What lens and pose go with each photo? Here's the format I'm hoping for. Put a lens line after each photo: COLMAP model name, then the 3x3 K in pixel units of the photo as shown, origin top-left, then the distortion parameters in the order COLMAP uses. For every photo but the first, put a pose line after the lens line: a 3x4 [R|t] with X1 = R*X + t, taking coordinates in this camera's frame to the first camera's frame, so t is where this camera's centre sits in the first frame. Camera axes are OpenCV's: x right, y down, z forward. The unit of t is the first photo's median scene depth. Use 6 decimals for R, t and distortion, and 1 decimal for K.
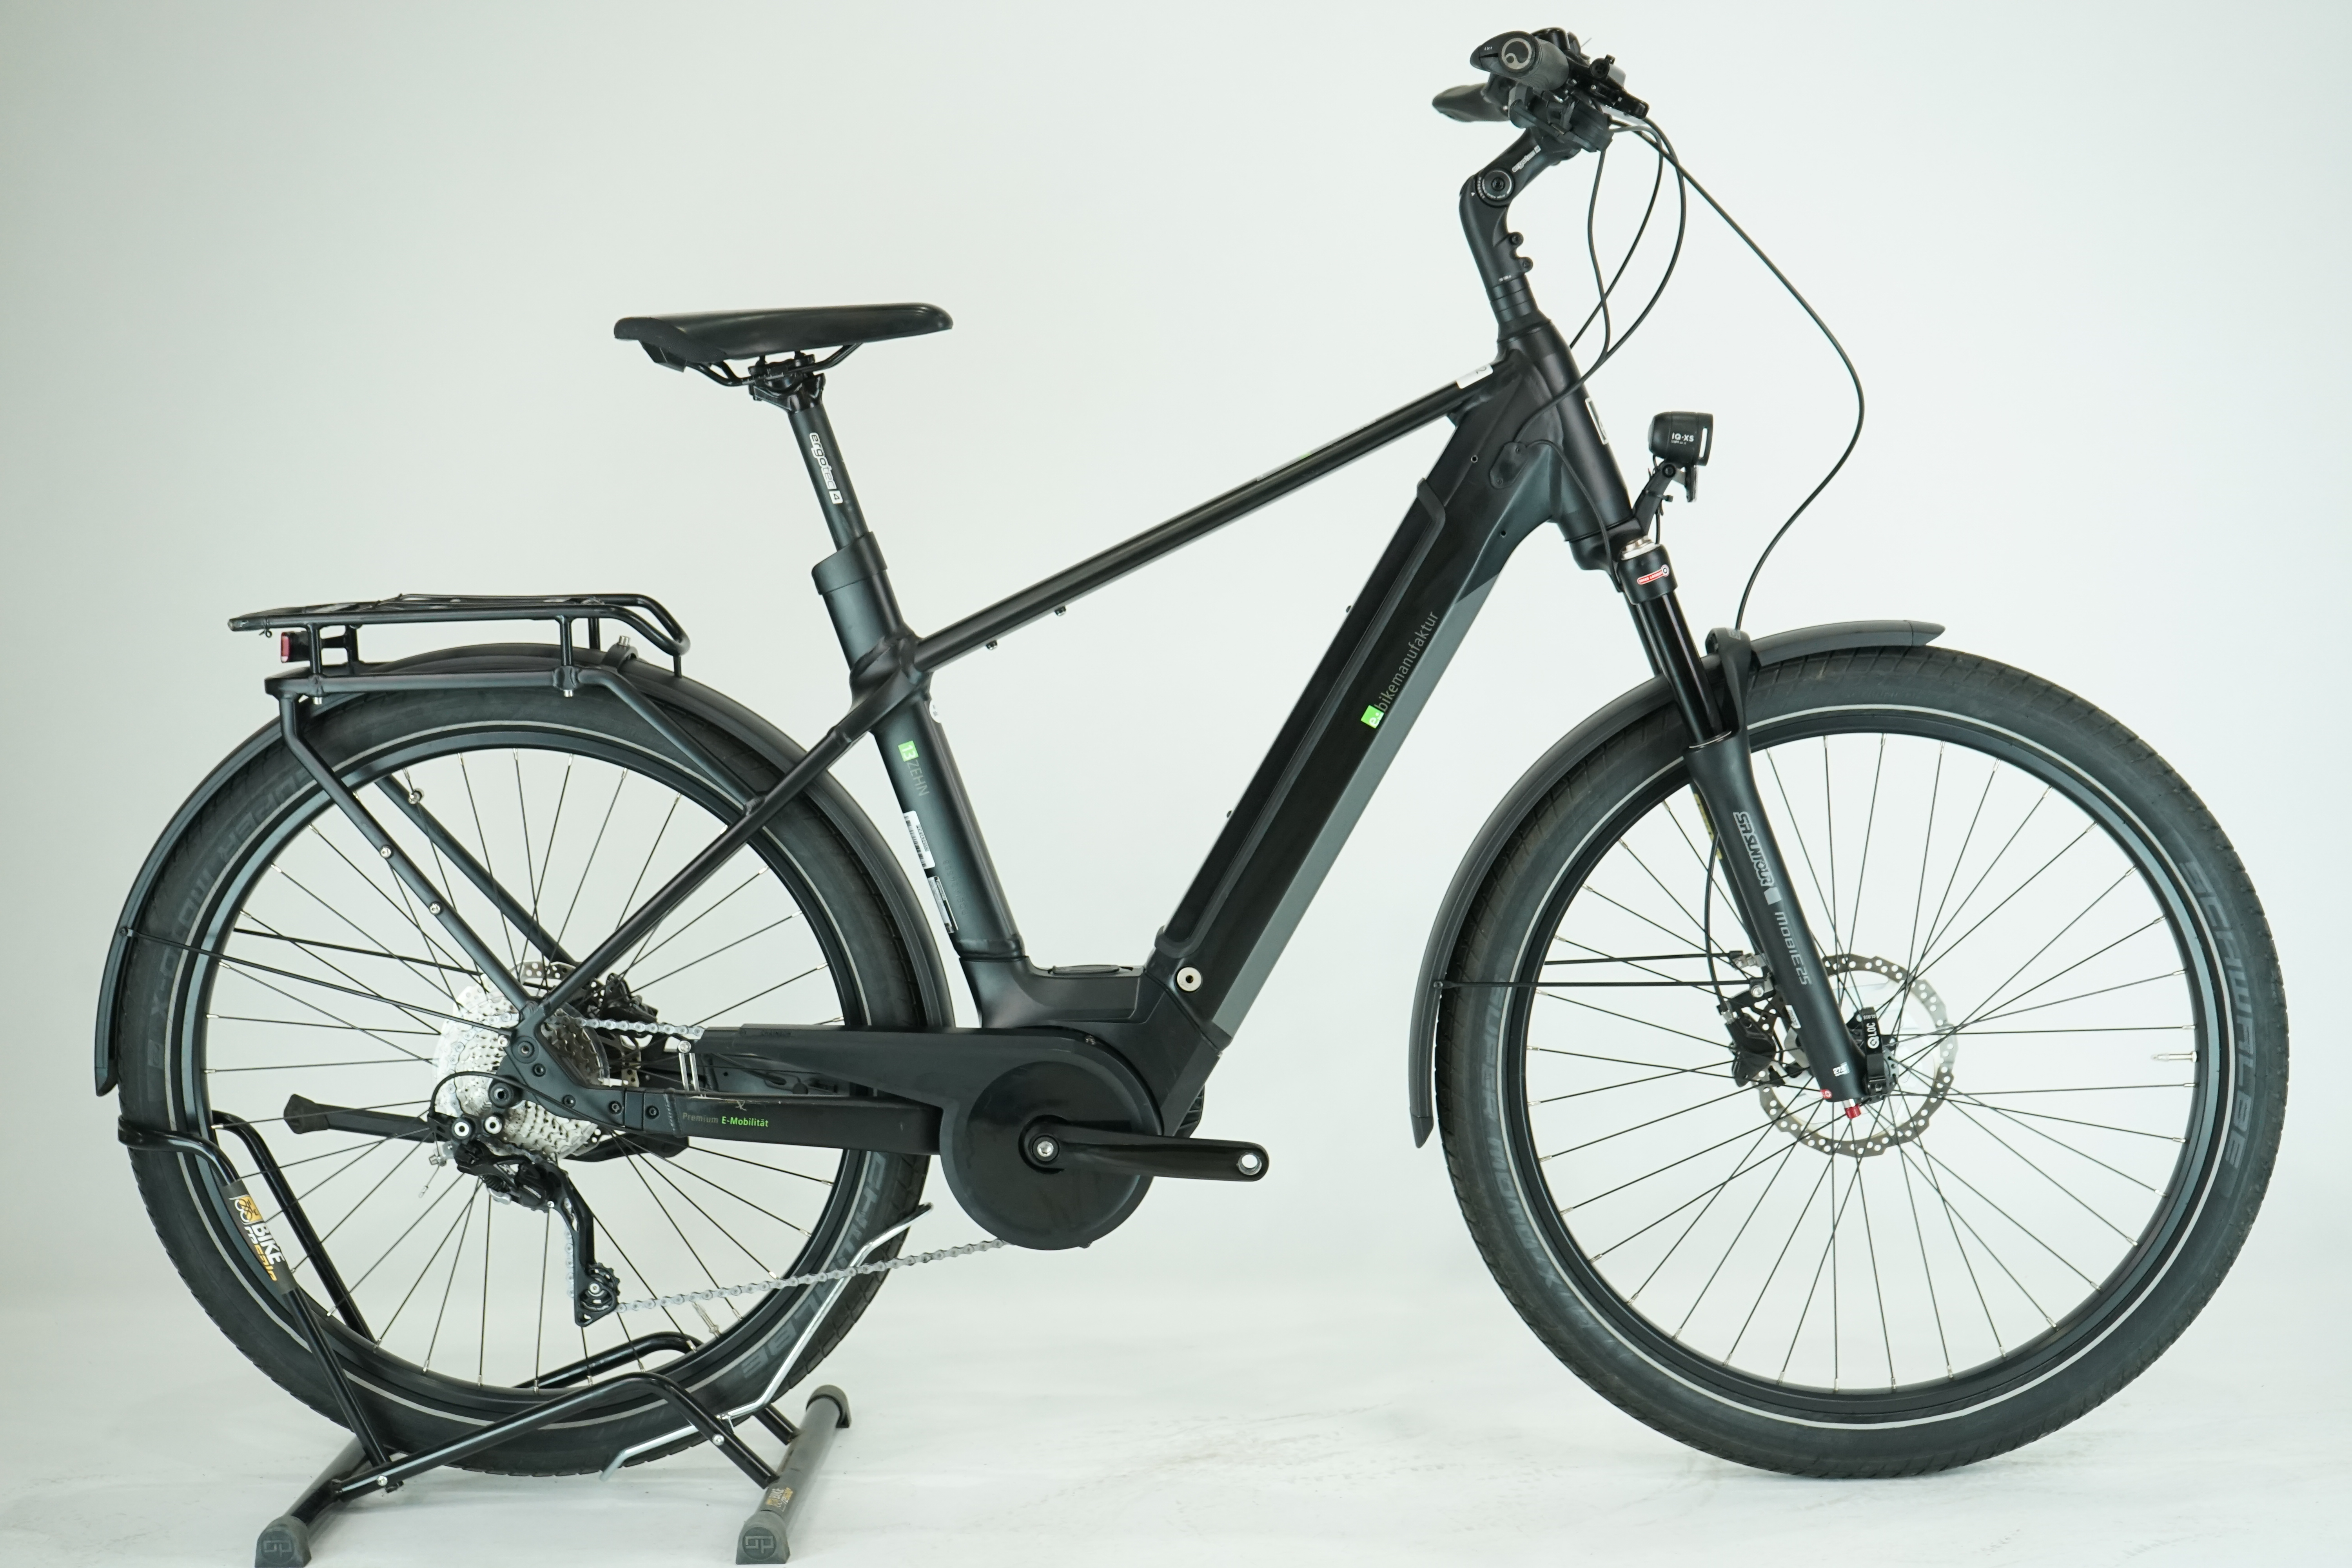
lens RADIAL K [[3707.3, 0, 1187.9], [0, 3707.3, 784.9], [0, 0, 1]] dist [-0.031540, 0.000000]
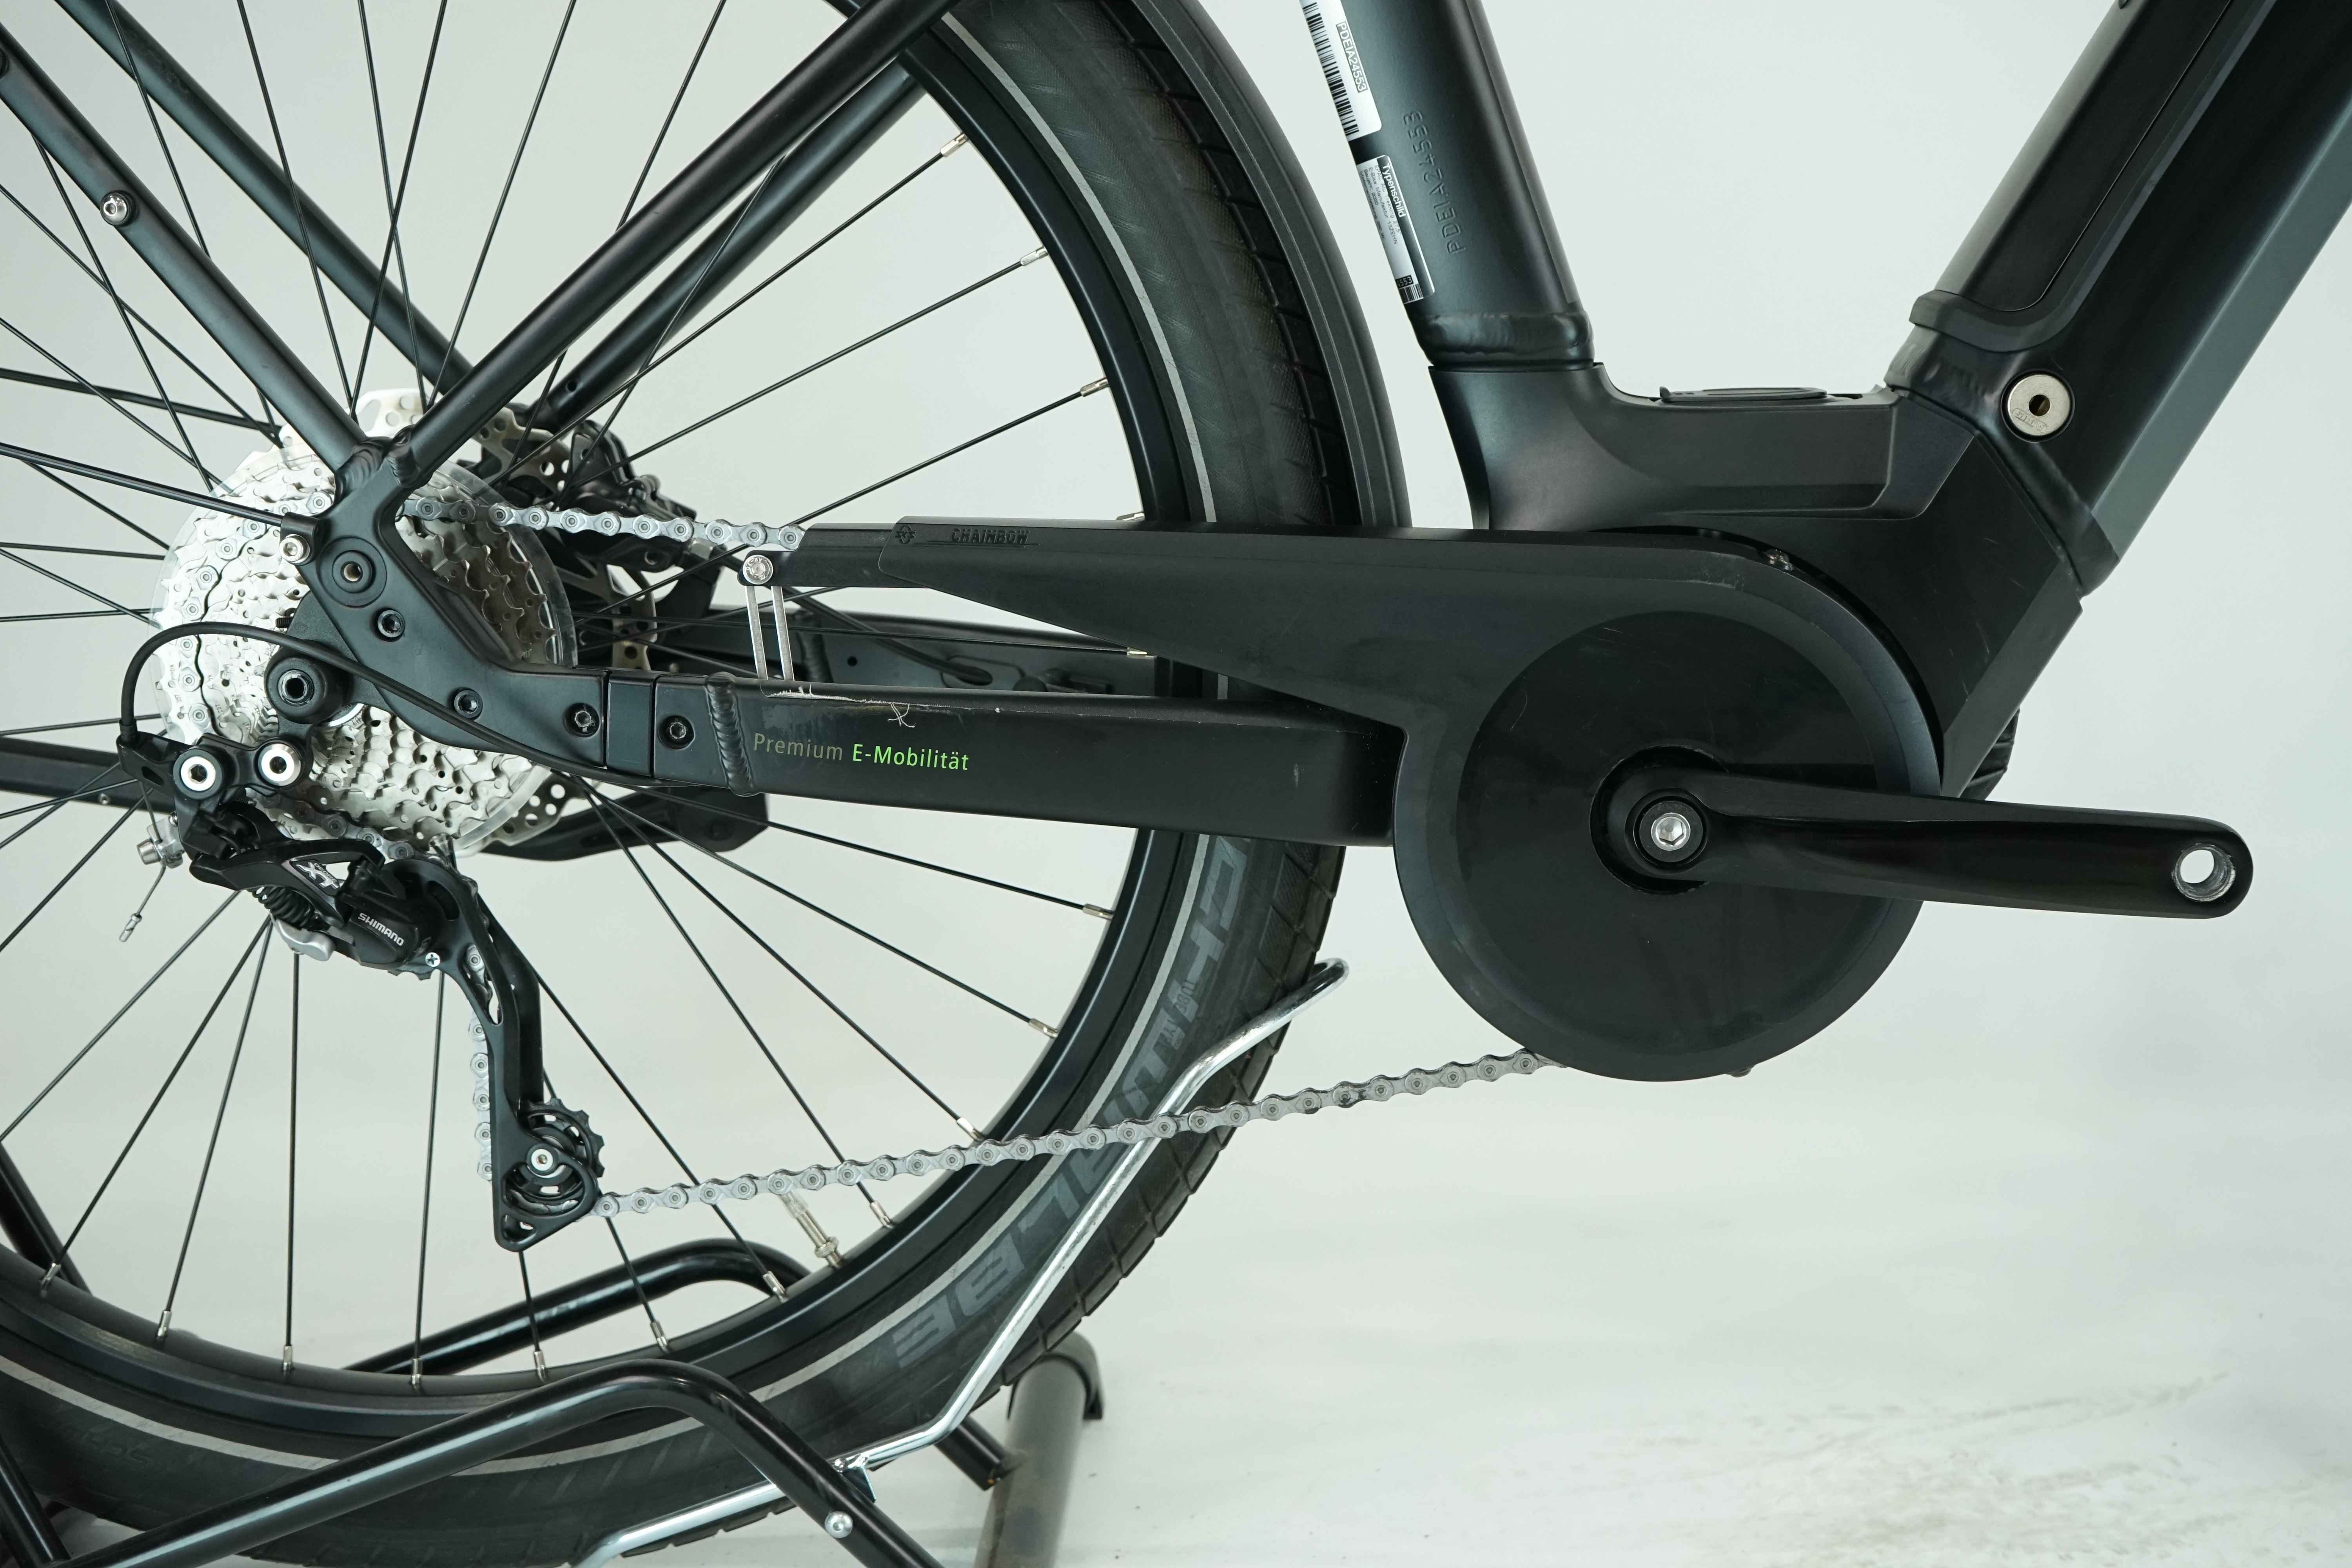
lens RADIAL K [[3078.2, 0, 1159.8], [0, 3078.2, 779.8], [0, 0, 1]] dist [0.032437, 0.000000]
pose [[0.999974, 0.006572, -0.003056, -0.090074], [-0.006347, 0.997627, 0.068557, 0.069074], [0.003500, -0.068536, 0.997643, 0.657955]]
